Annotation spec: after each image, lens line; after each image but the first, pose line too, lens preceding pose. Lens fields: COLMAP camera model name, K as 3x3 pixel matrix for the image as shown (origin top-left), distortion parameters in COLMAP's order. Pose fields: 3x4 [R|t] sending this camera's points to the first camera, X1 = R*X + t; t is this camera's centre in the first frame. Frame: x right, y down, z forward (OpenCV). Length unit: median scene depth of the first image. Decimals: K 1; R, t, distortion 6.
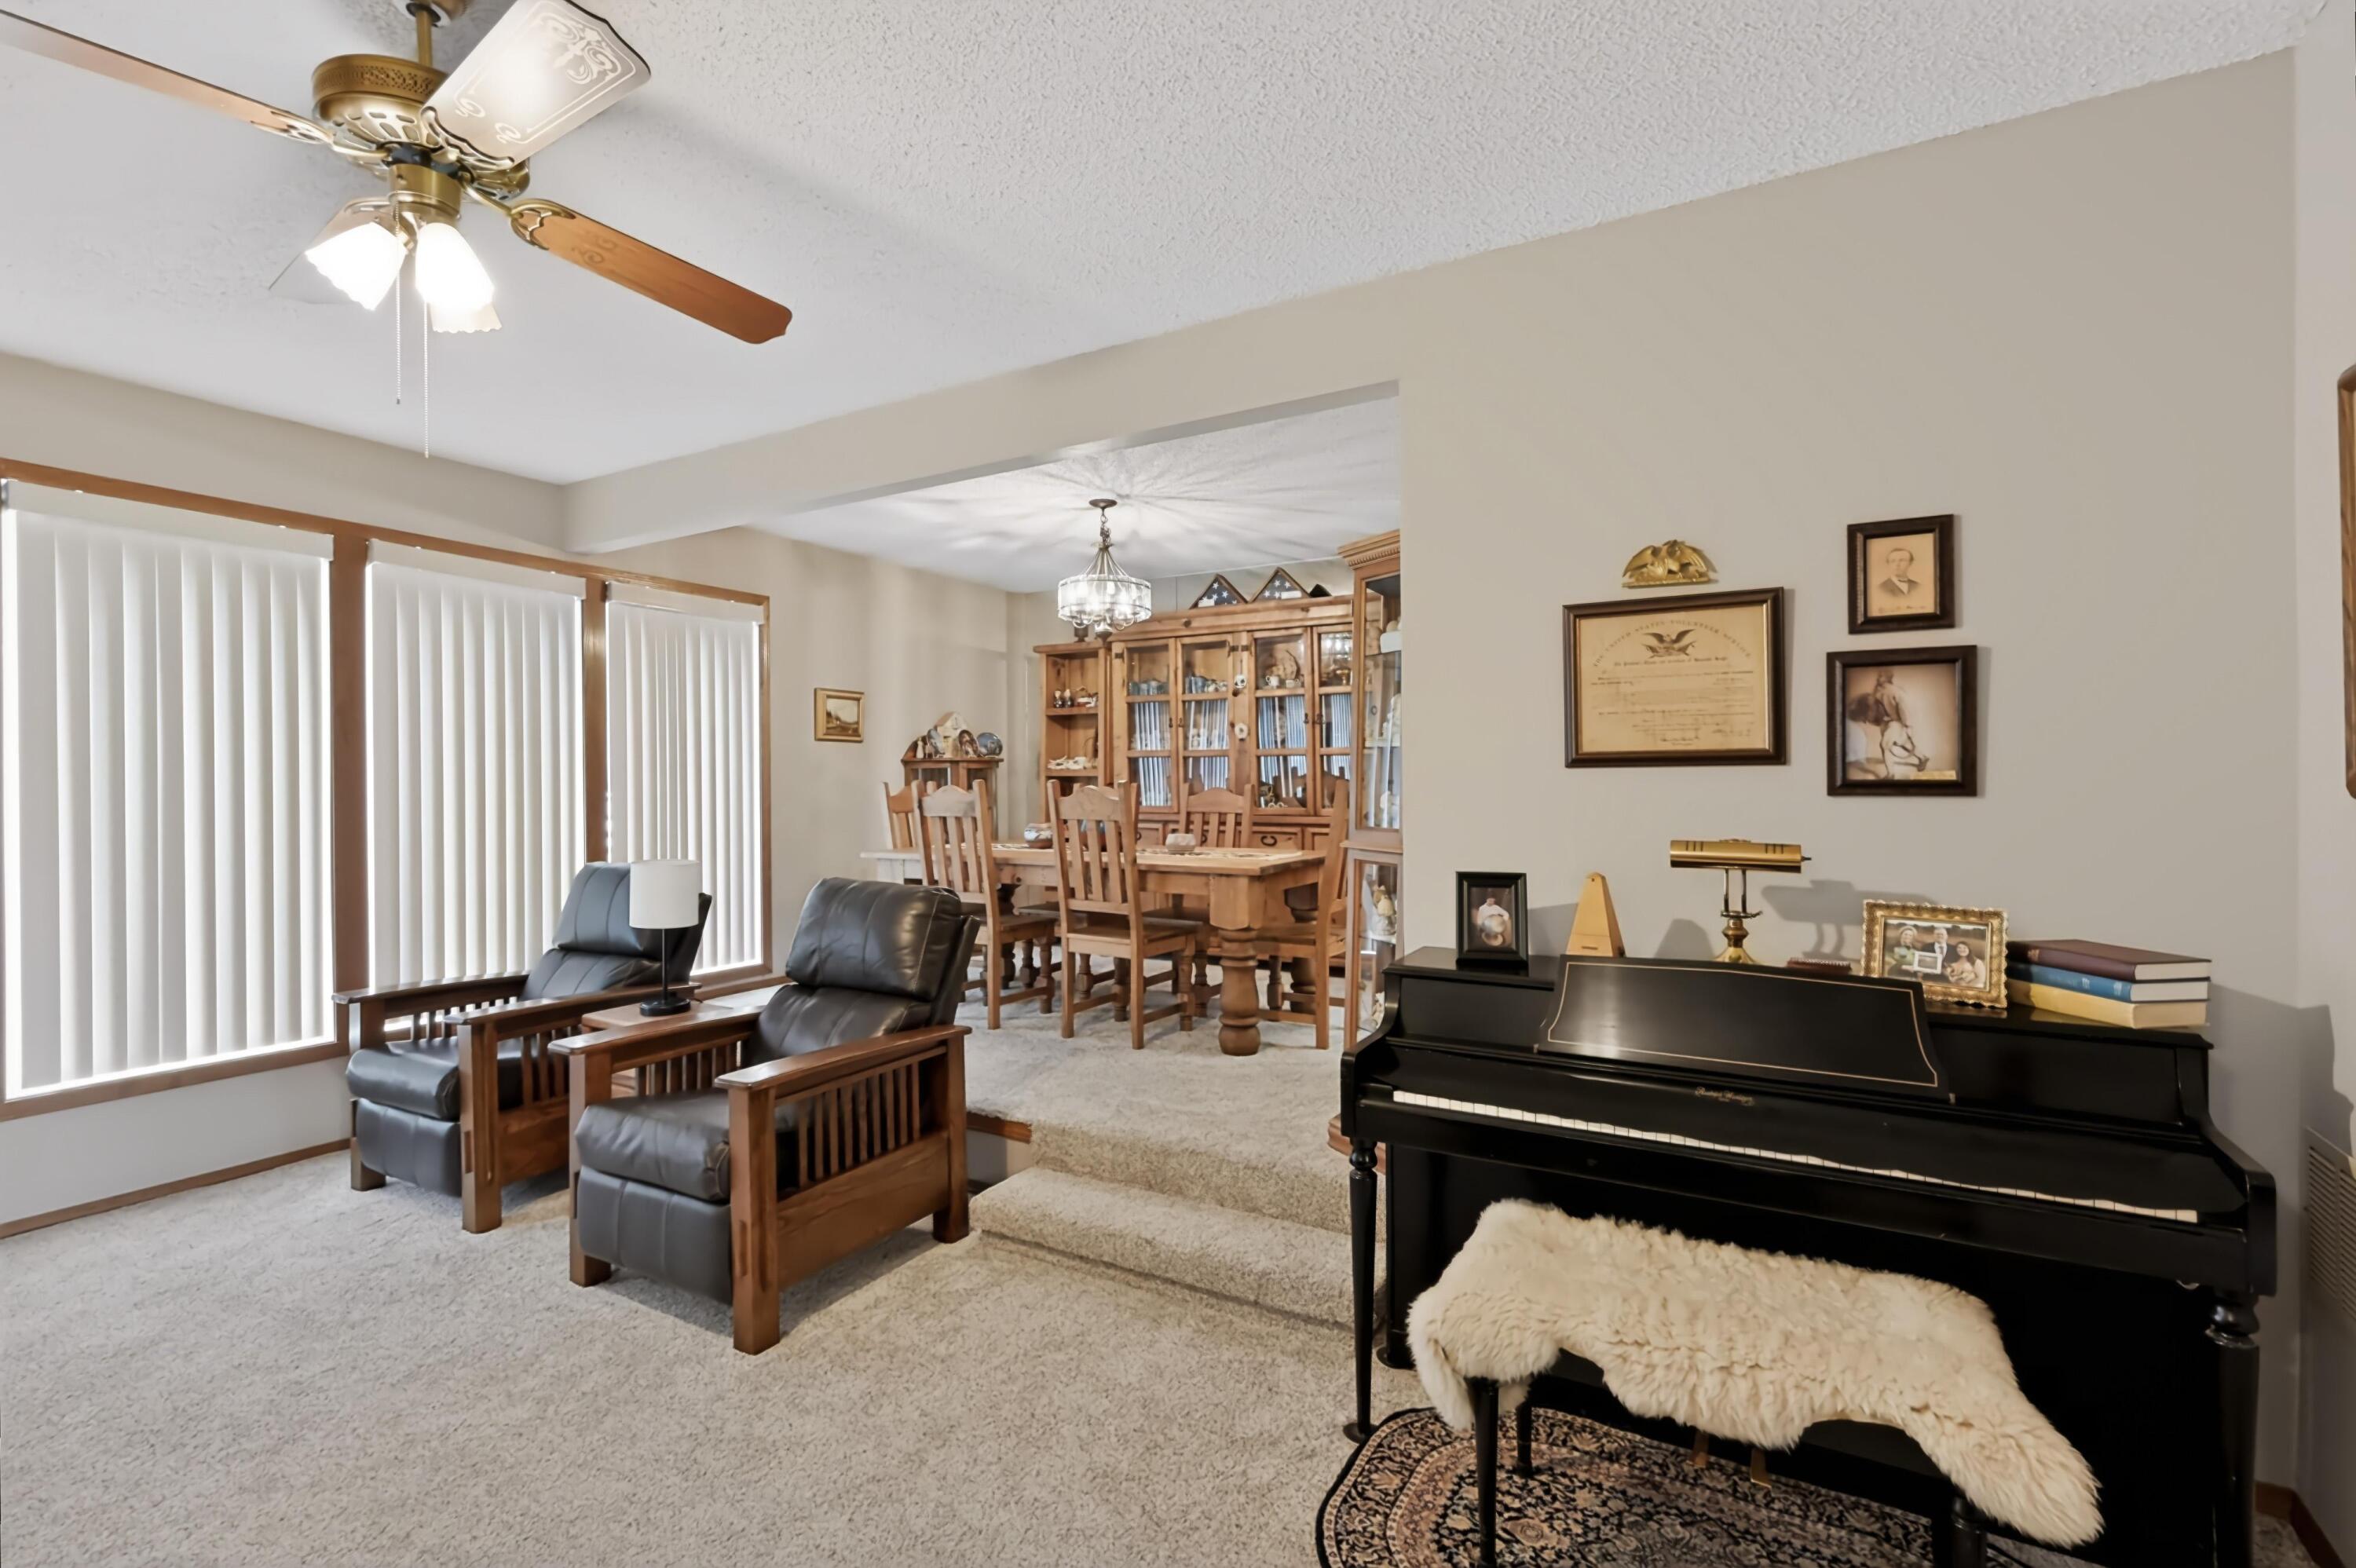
lens RADIAL K [[1046.9, 0, 1170.0], [0, 1046.9, 768.1], [0, 0, 1]] dist [-0.000920, 0.000008]
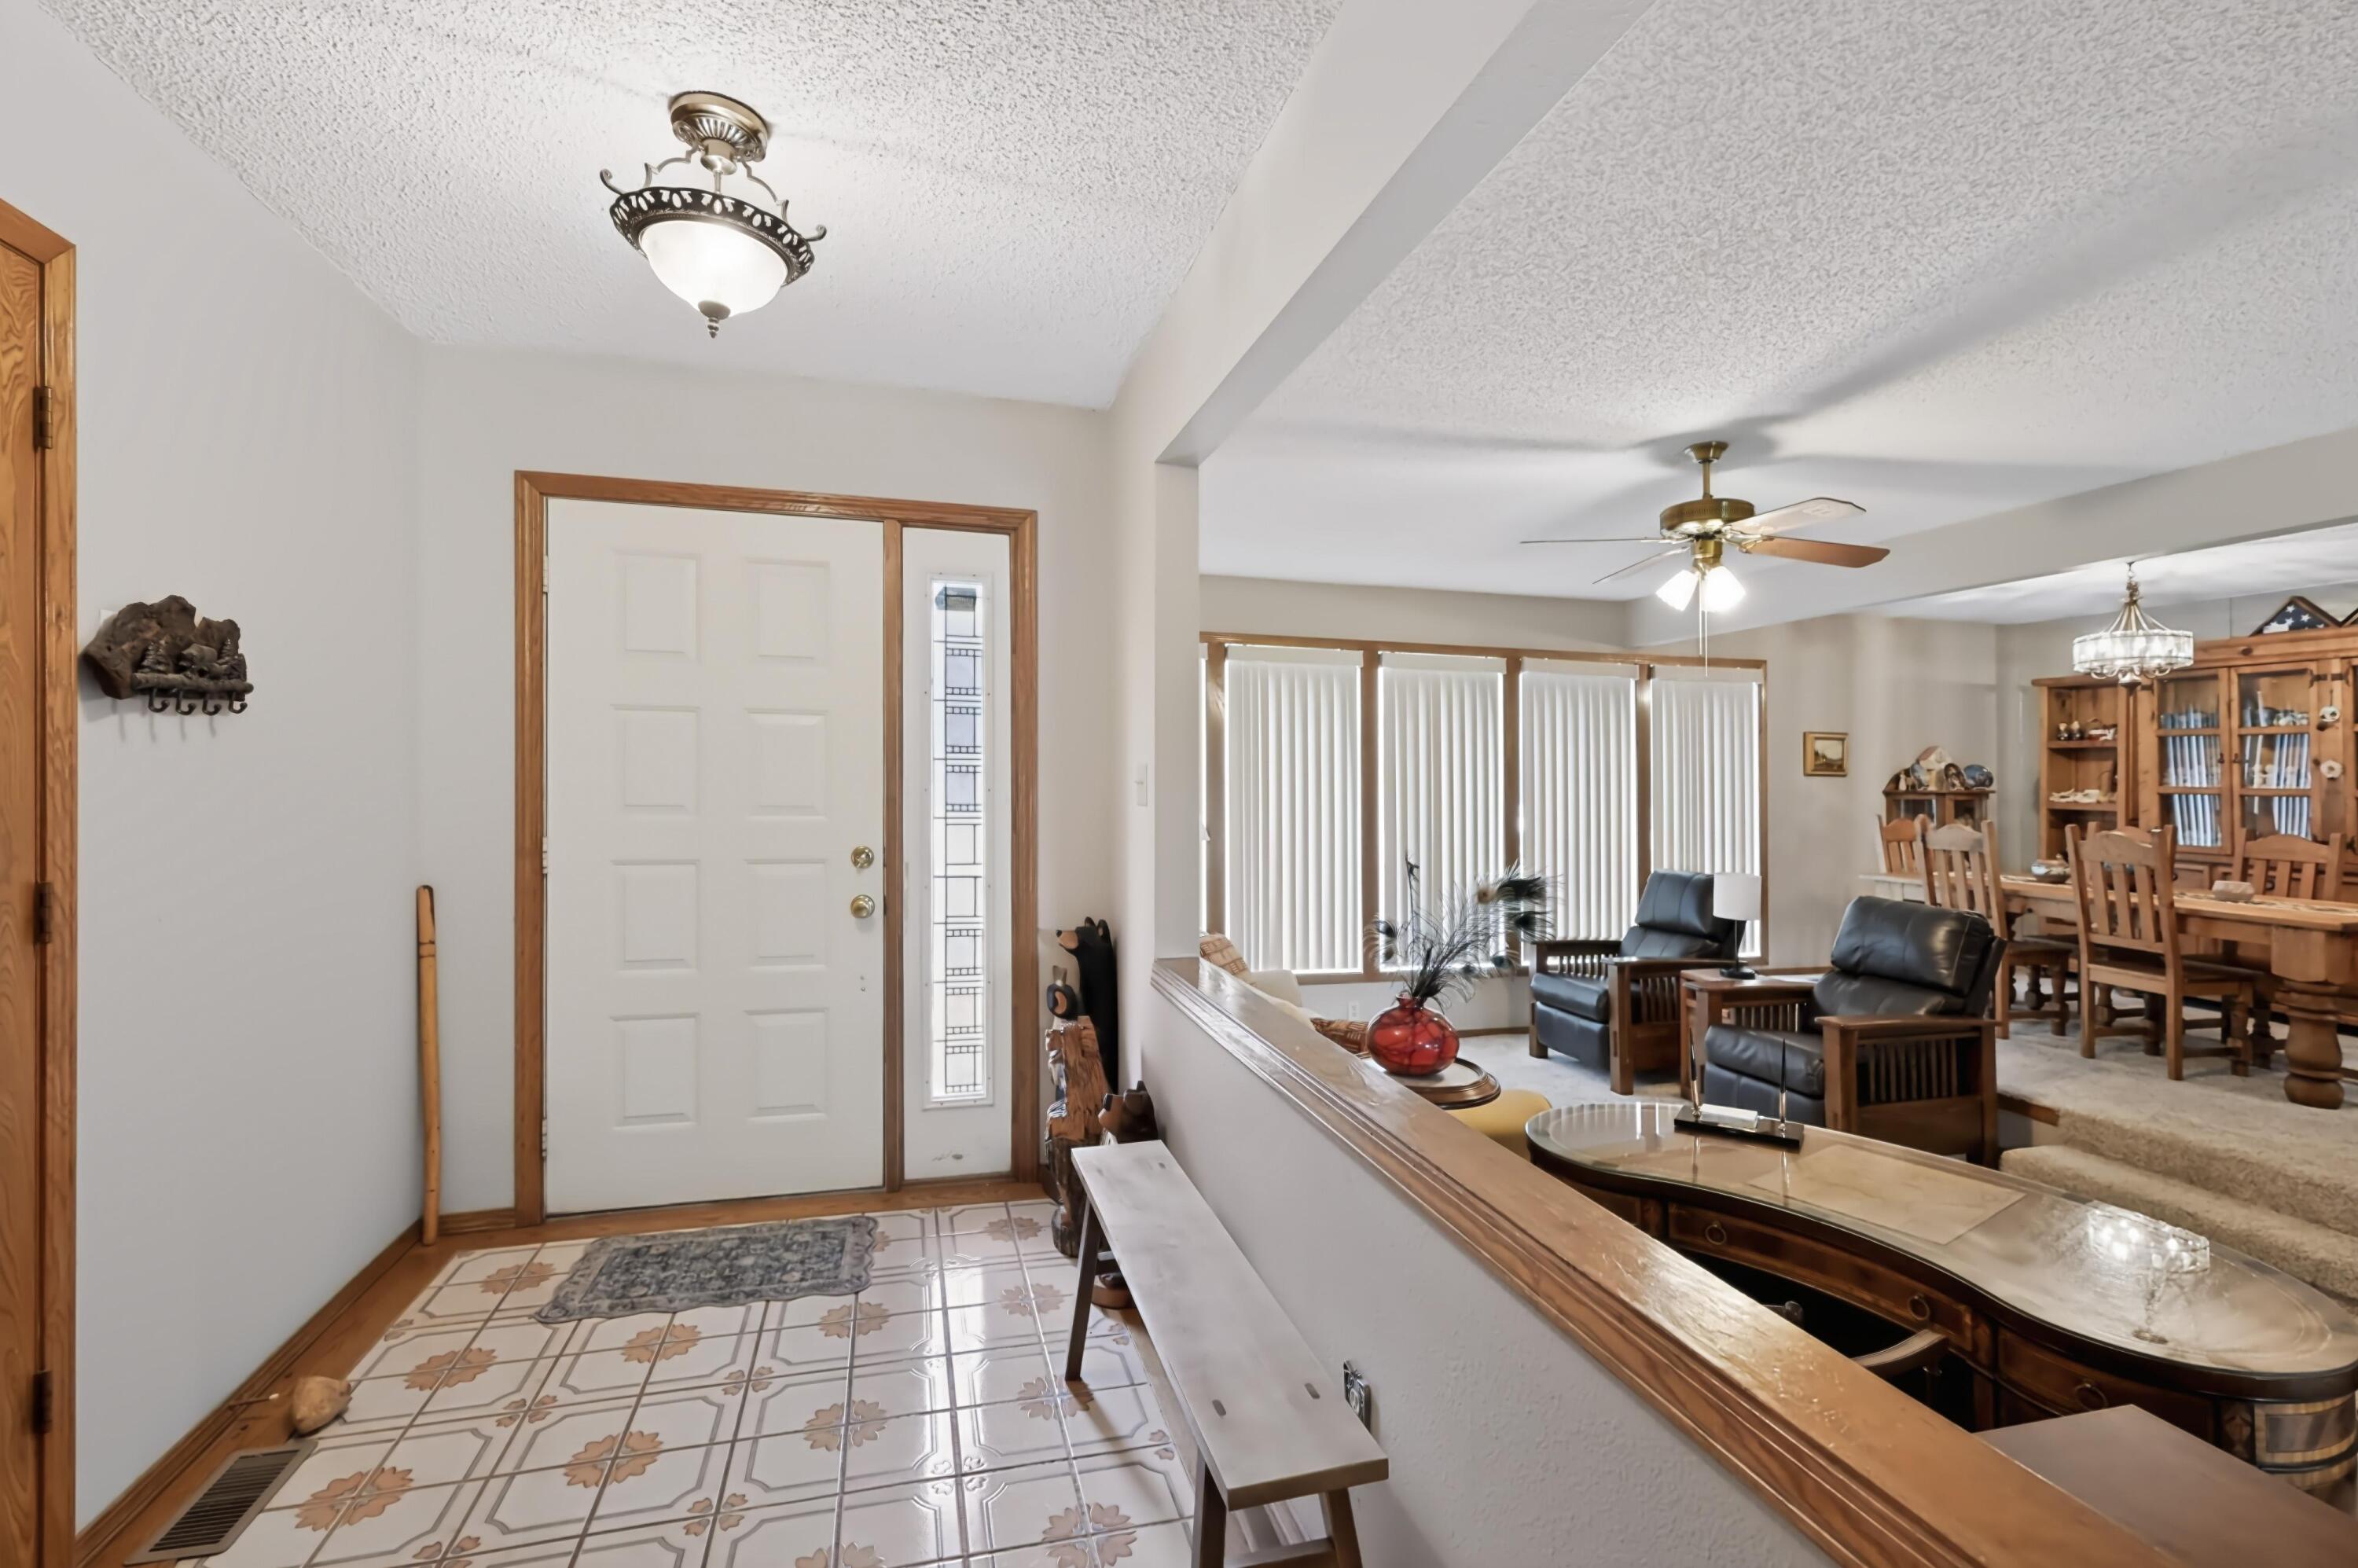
lens RADIAL K [[1054.9, 0, 1191.5], [0, 1054.9, 760.3], [0, 0, 1]] dist [0.000081, 0.000407]
pose [[0.714025, 0.002440, -0.700116, 0.005409], [-0.006197, 0.999977, -0.002835, -0.045884], [0.700092, 0.006363, 0.714024, -0.440185]]
